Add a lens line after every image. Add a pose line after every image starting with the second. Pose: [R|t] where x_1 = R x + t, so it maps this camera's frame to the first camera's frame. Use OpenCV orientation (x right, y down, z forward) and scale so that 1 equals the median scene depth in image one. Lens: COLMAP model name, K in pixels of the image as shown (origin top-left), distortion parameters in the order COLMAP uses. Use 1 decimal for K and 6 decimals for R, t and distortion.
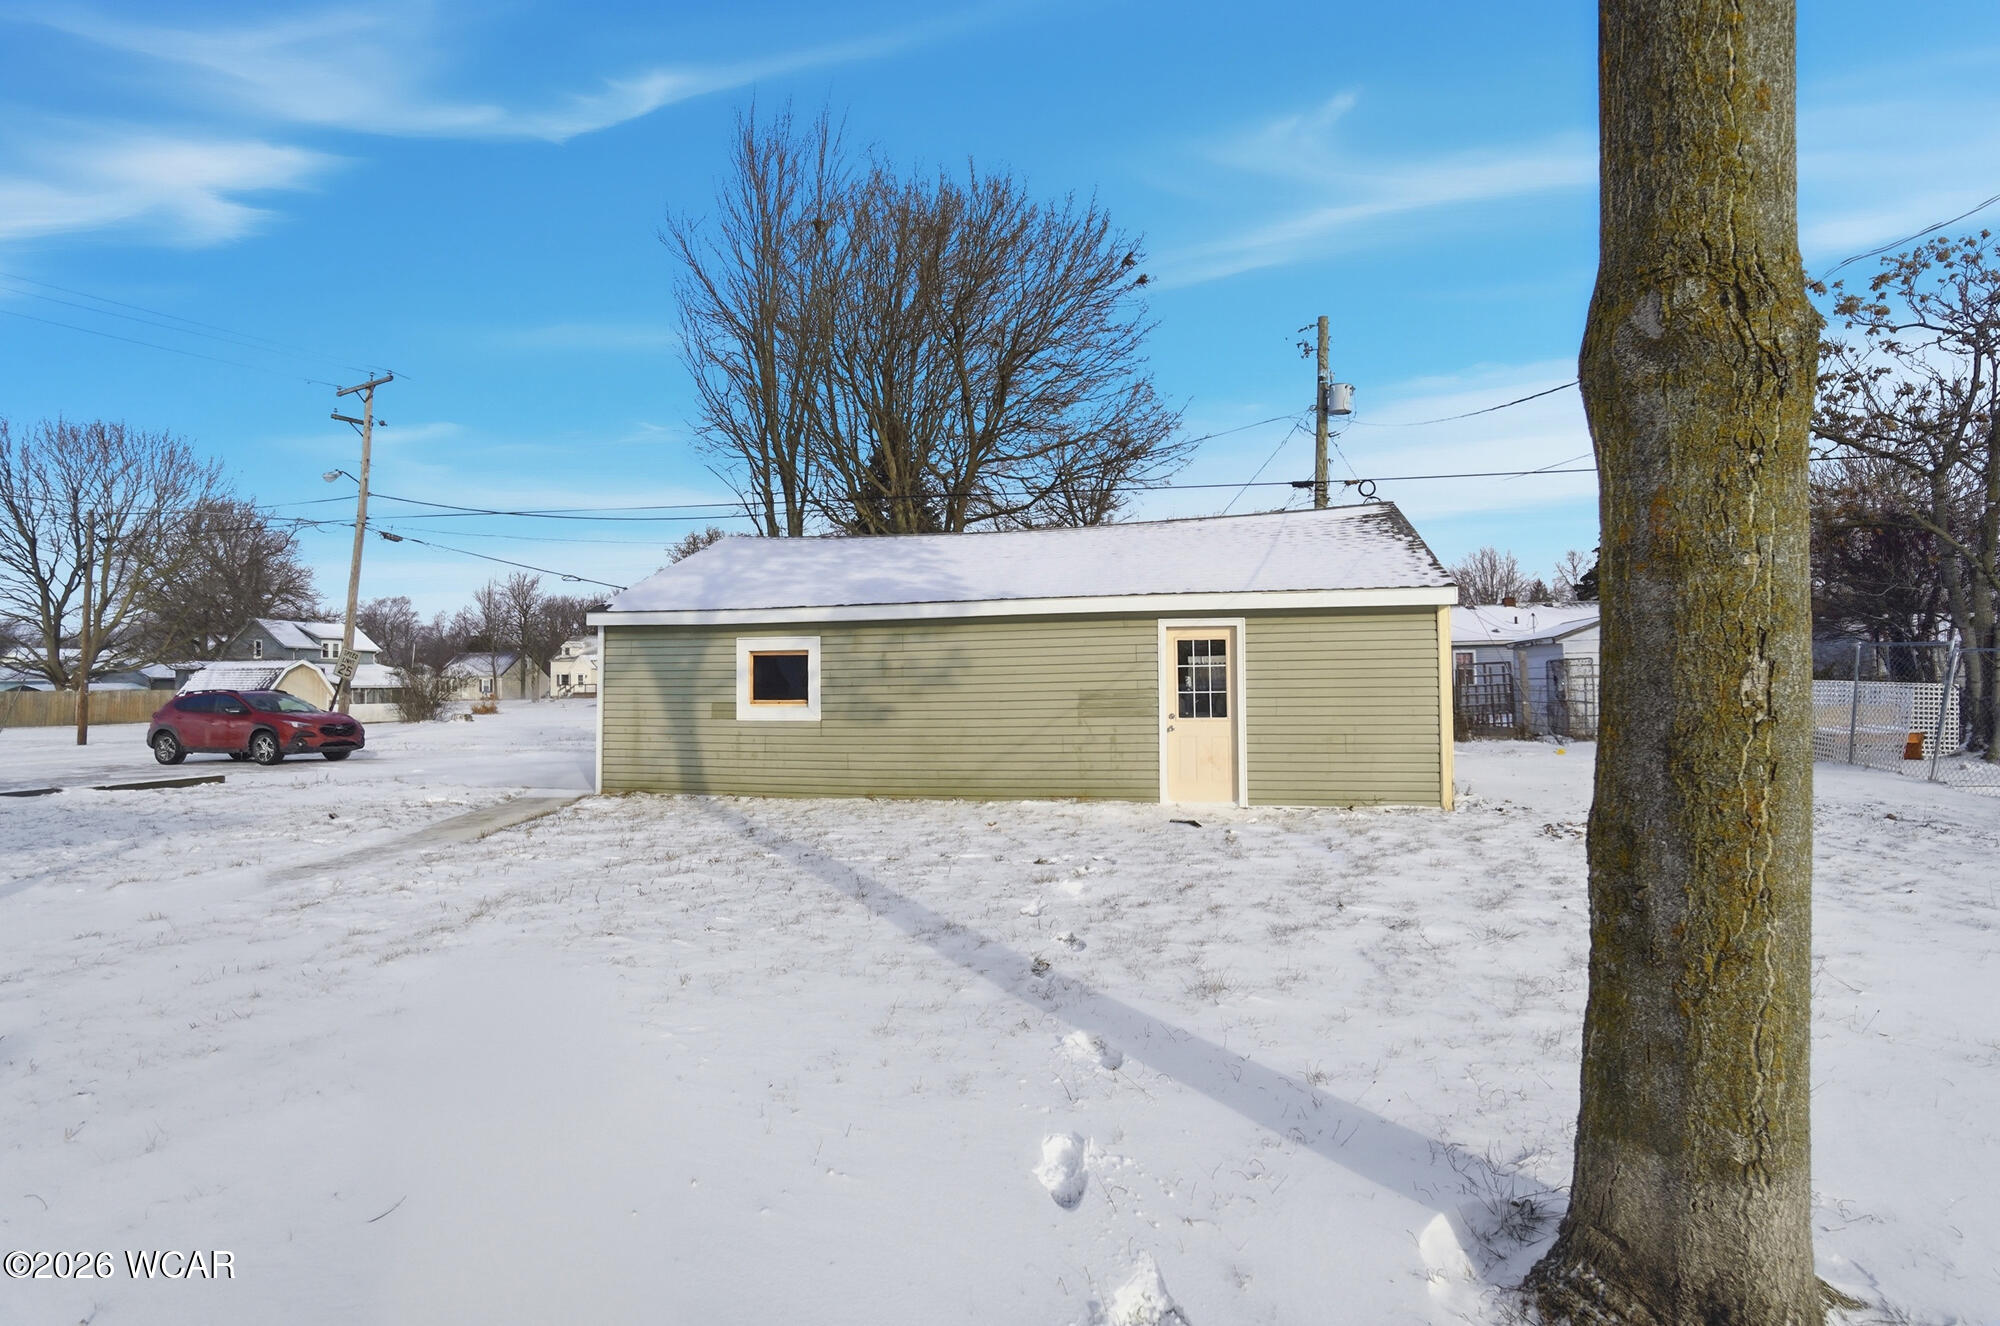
lens RADIAL K [[929.9, 0, 1006.1], [0, 929.9, 660.0], [0, 0, 1]] dist [-0.010919, 0.000297]
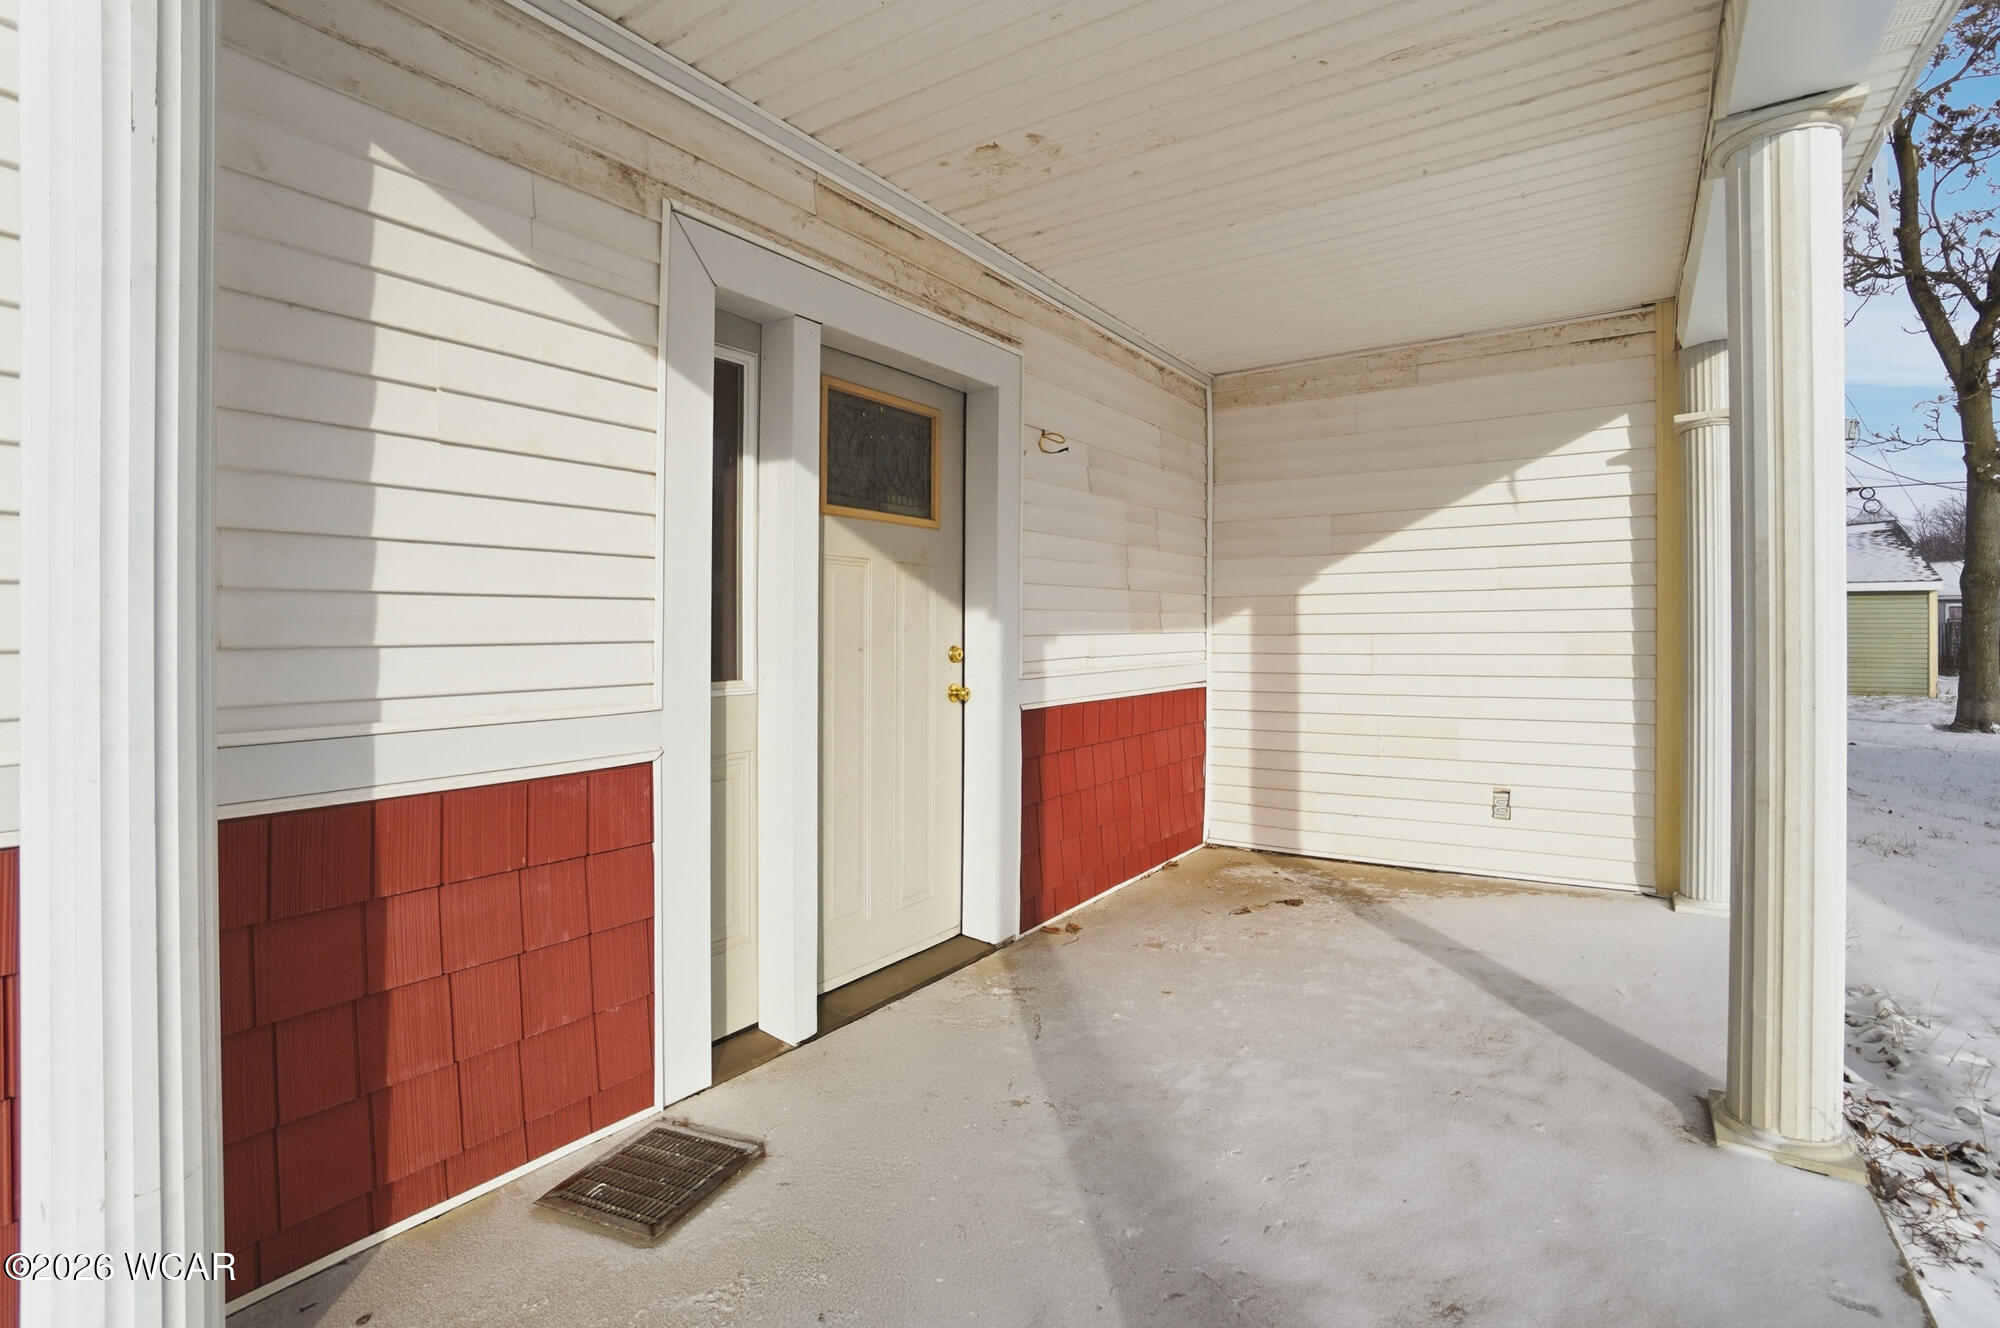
lens RADIAL K [[929.9, 0, 1018.5], [0, 929.9, 623.8], [0, 0, 1]] dist [-0.010919, 0.000297]
pose [[0.941423, 0.007668, -0.337141, -0.574288], [-0.001963, 0.999849, 0.017258, -0.017664], [0.337222, -0.015586, 0.941296, -1.231453]]
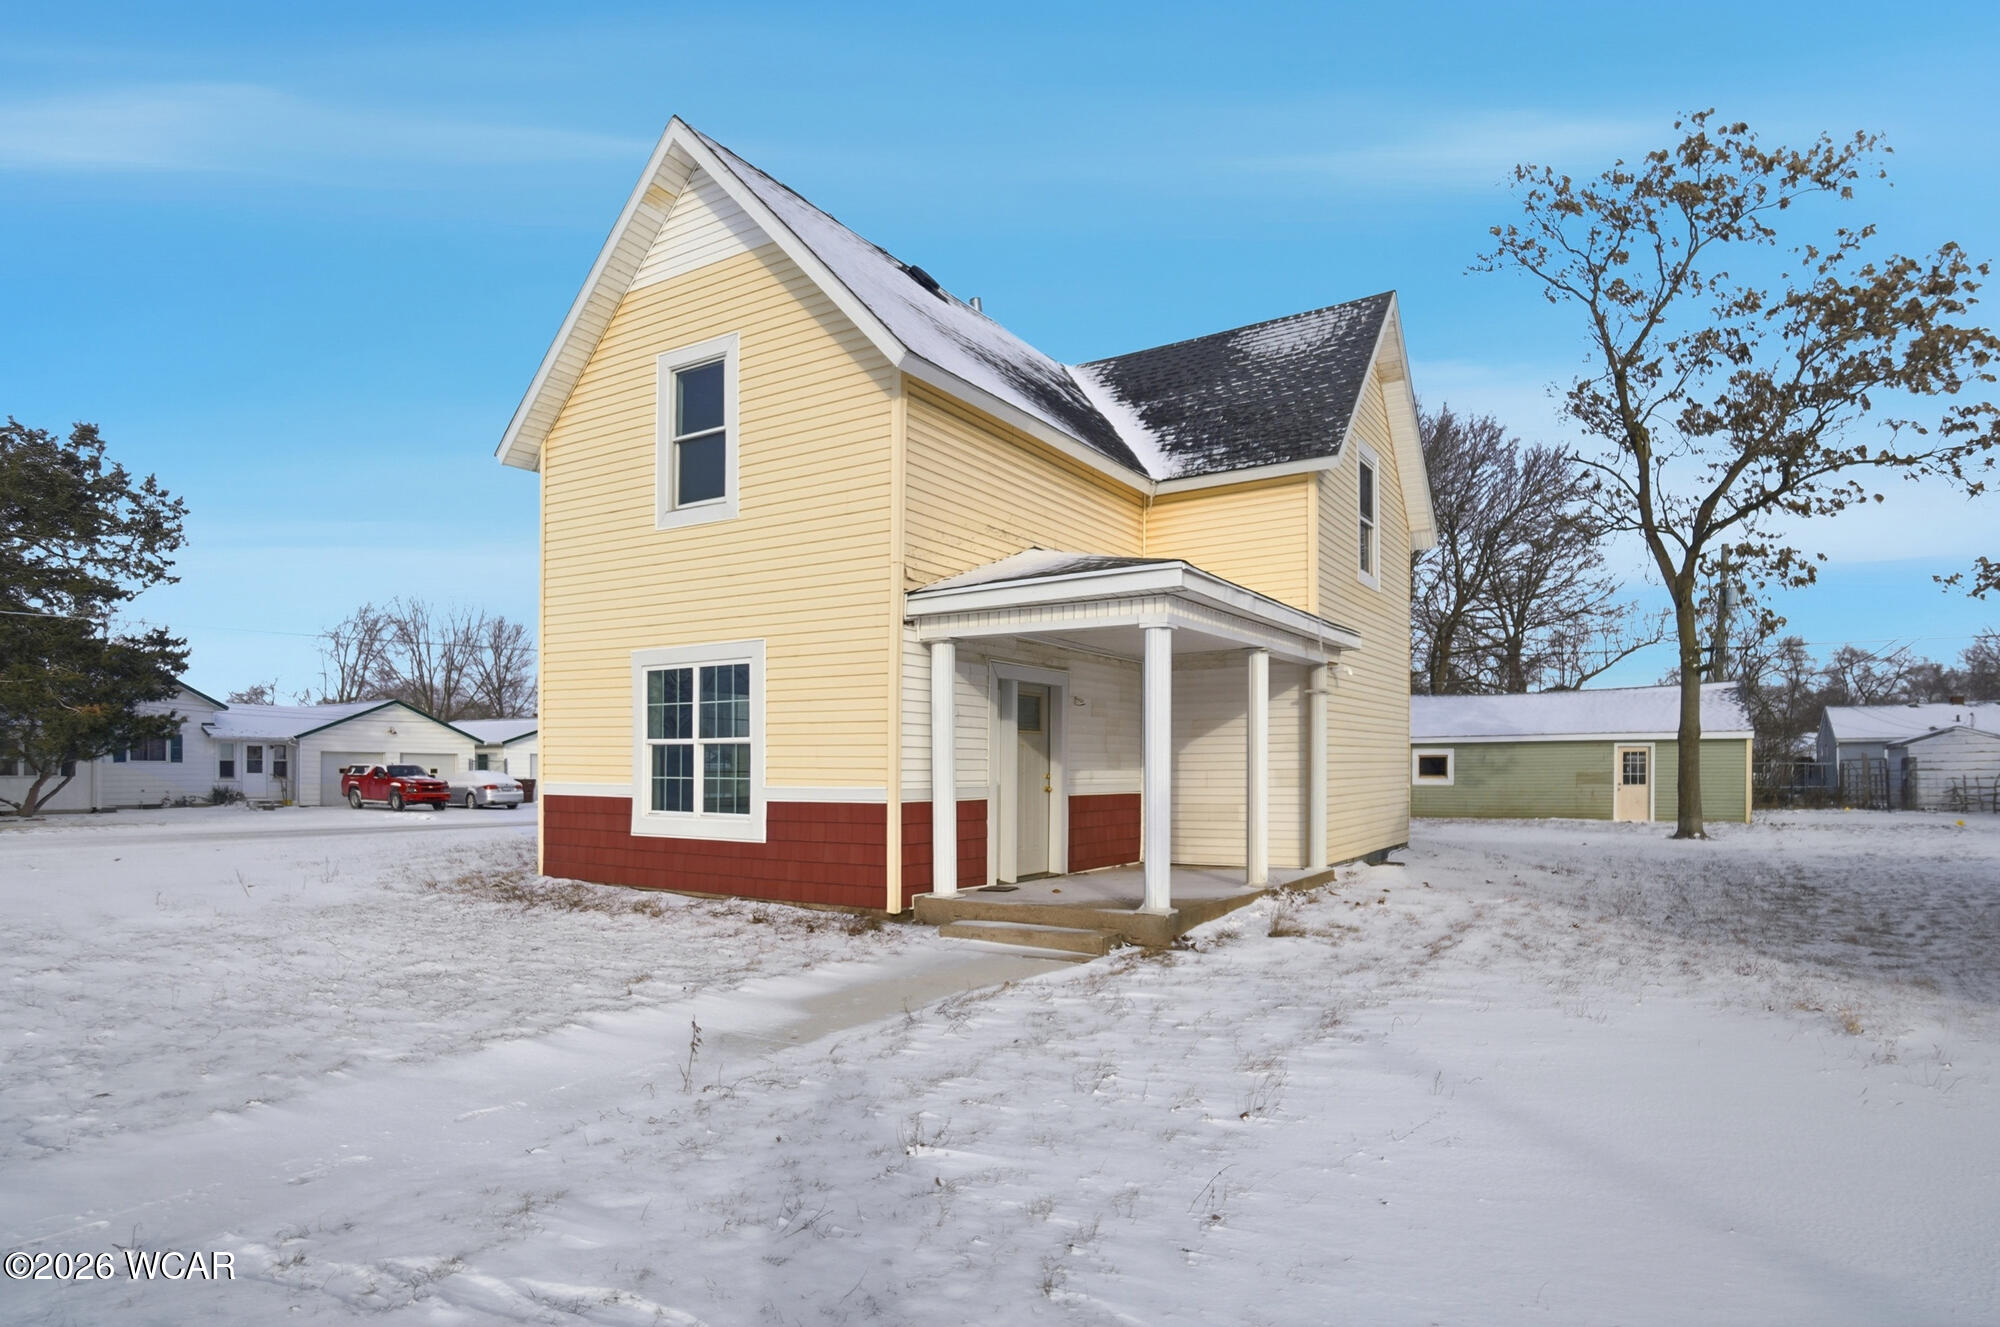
lens RADIAL K [[1055.4, 0, 1005.5], [0, 1055.4, 755.7], [0, 0, 1]] dist [-0.003930, -0.000168]
pose [[0.948417, 0.005123, -0.316984, -0.421026], [-0.002191, 0.999951, 0.009603, -0.031891], [0.317018, -0.008413, 0.948382, -1.893251]]
